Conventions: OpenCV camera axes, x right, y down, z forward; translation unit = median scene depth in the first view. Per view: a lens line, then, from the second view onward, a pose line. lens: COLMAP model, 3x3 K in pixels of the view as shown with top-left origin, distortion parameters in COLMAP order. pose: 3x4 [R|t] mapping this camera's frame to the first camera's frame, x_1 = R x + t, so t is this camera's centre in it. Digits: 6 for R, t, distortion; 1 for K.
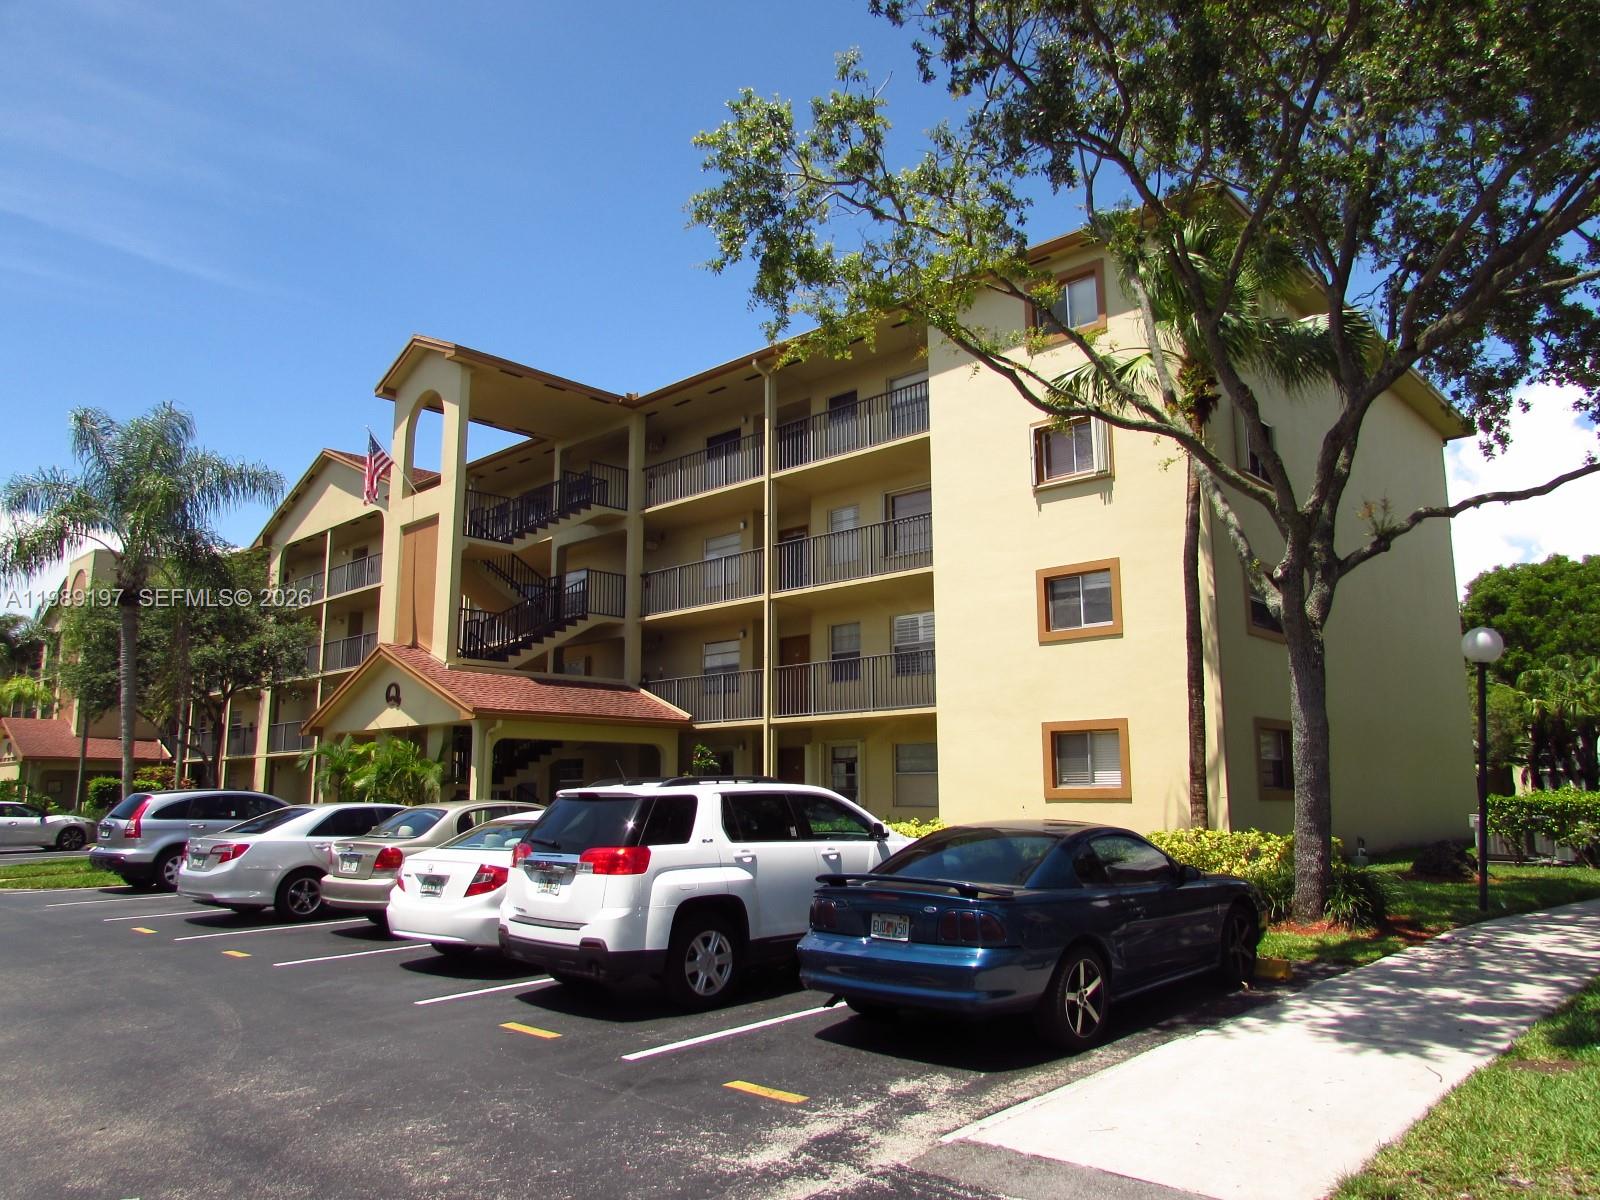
lens RADIAL K [[1138.0, 0, 800.0], [0, 1138.0, 600.0], [0, 0, 1]] dist [-0.022205, 0.005068]
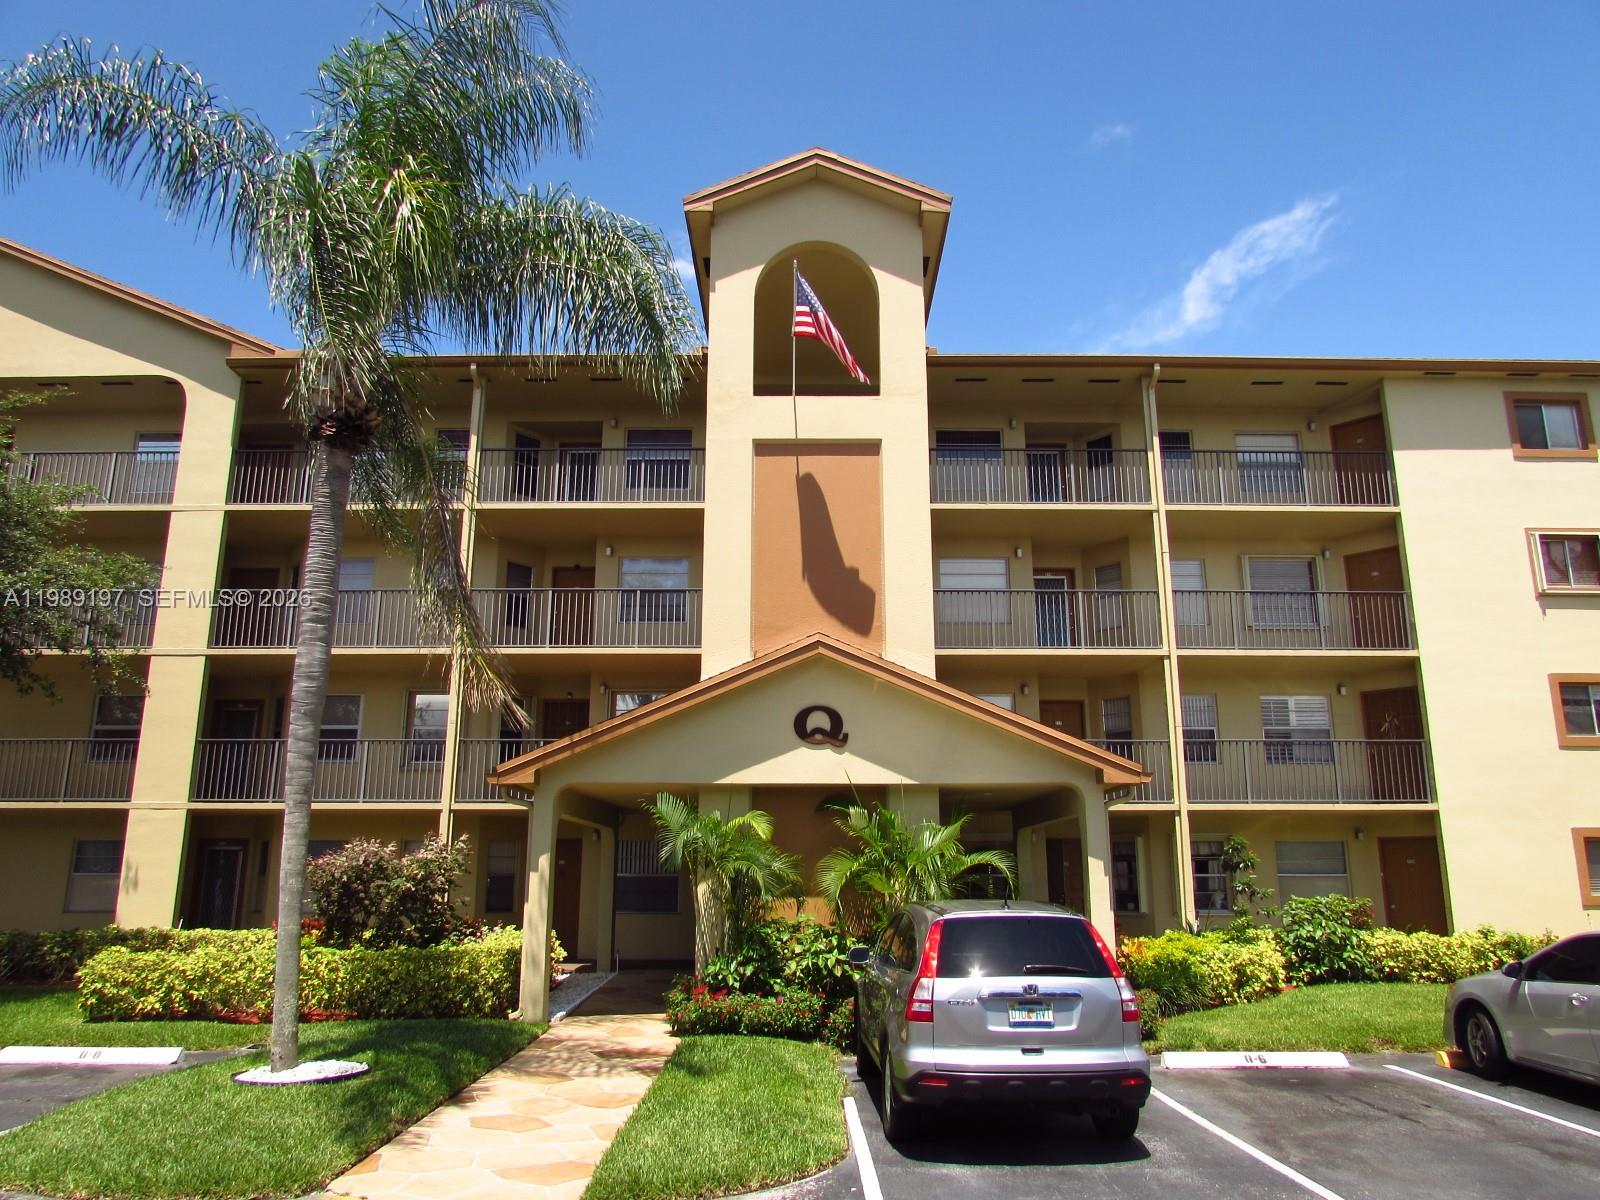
lens RADIAL K [[1138.0, 0, 800.0], [0, 1138.0, 600.0], [0, 0, 1]] dist [-0.022205, 0.005068]
pose [[0.729439, 0.174117, 0.661515, -0.758136], [-0.125718, 0.984713, -0.120559, 0.090875], [-0.672394, 0.004776, 0.740178, 0.573834]]
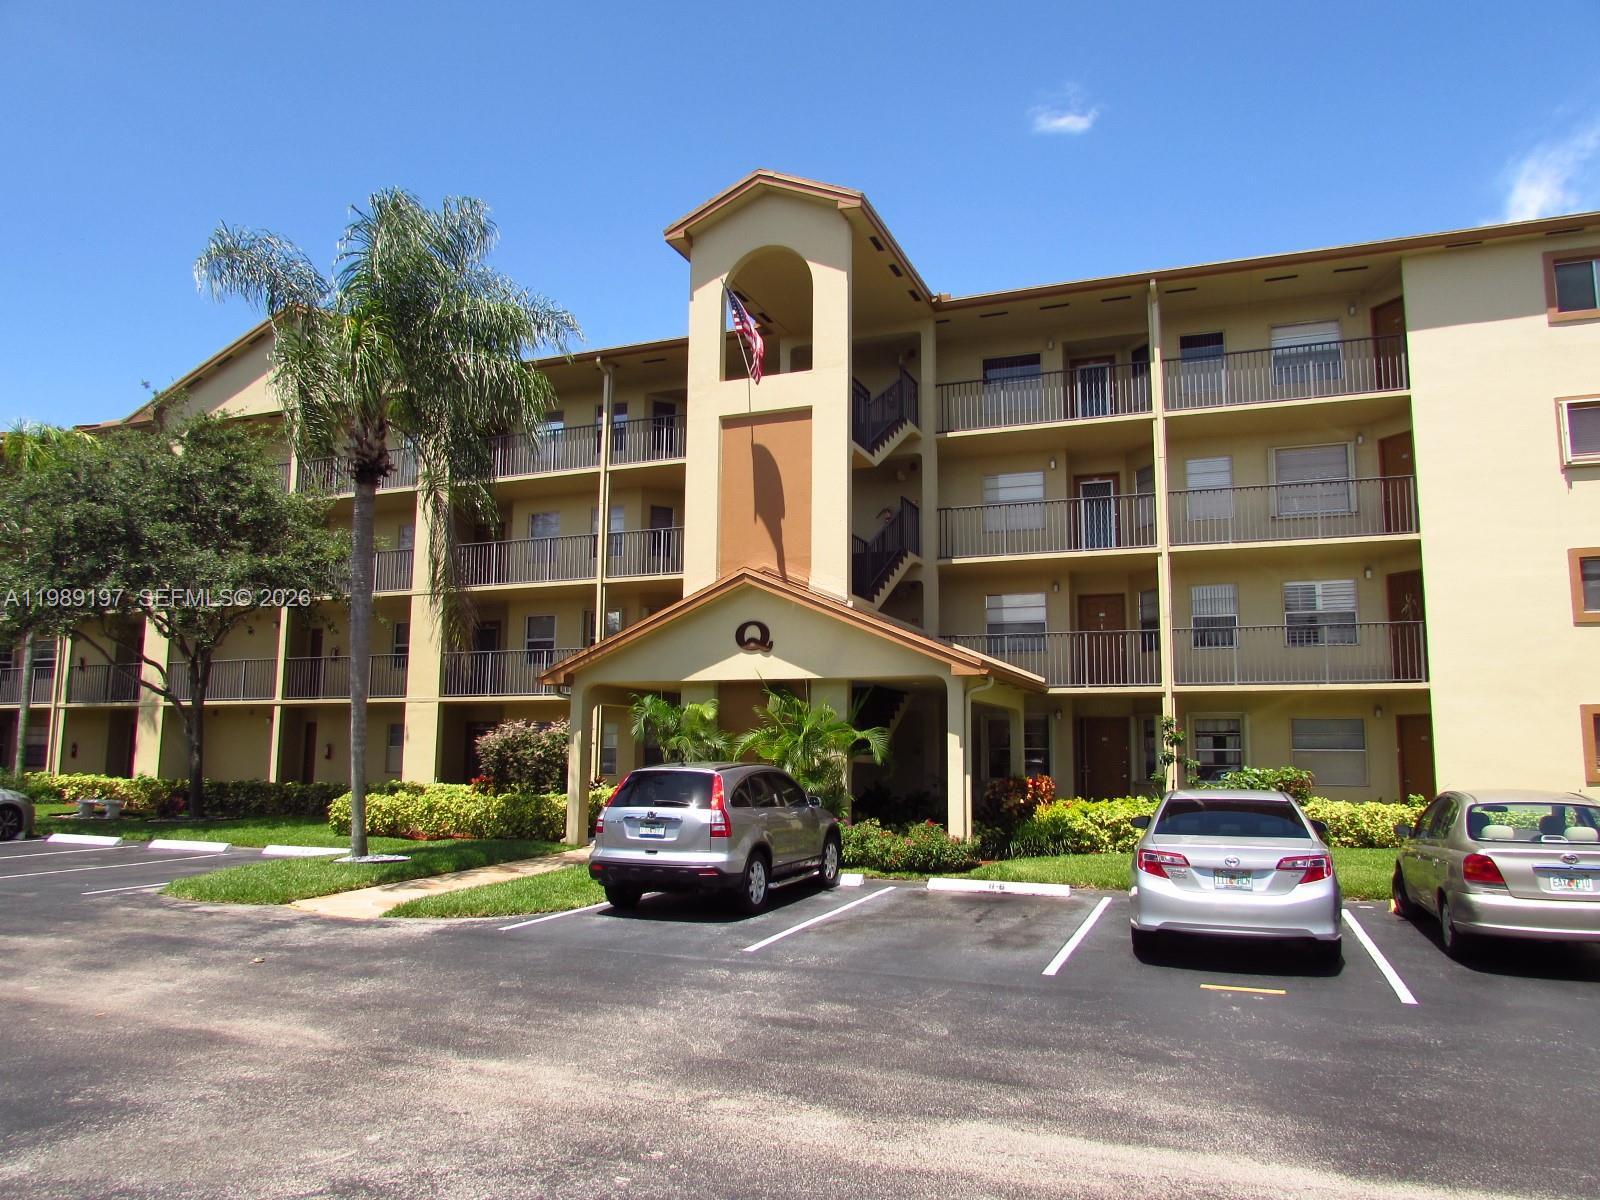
lens RADIAL K [[1143.4, 0, 800.0], [0, 1143.4, 600.0], [0, 0, 1]] dist [-0.010077, -0.000007]
pose [[0.930153, 0.065257, 0.361325, -0.608840], [-0.078936, 0.996609, 0.023210, 0.037865], [-0.358586, -0.050110, 0.932151, 0.264122]]
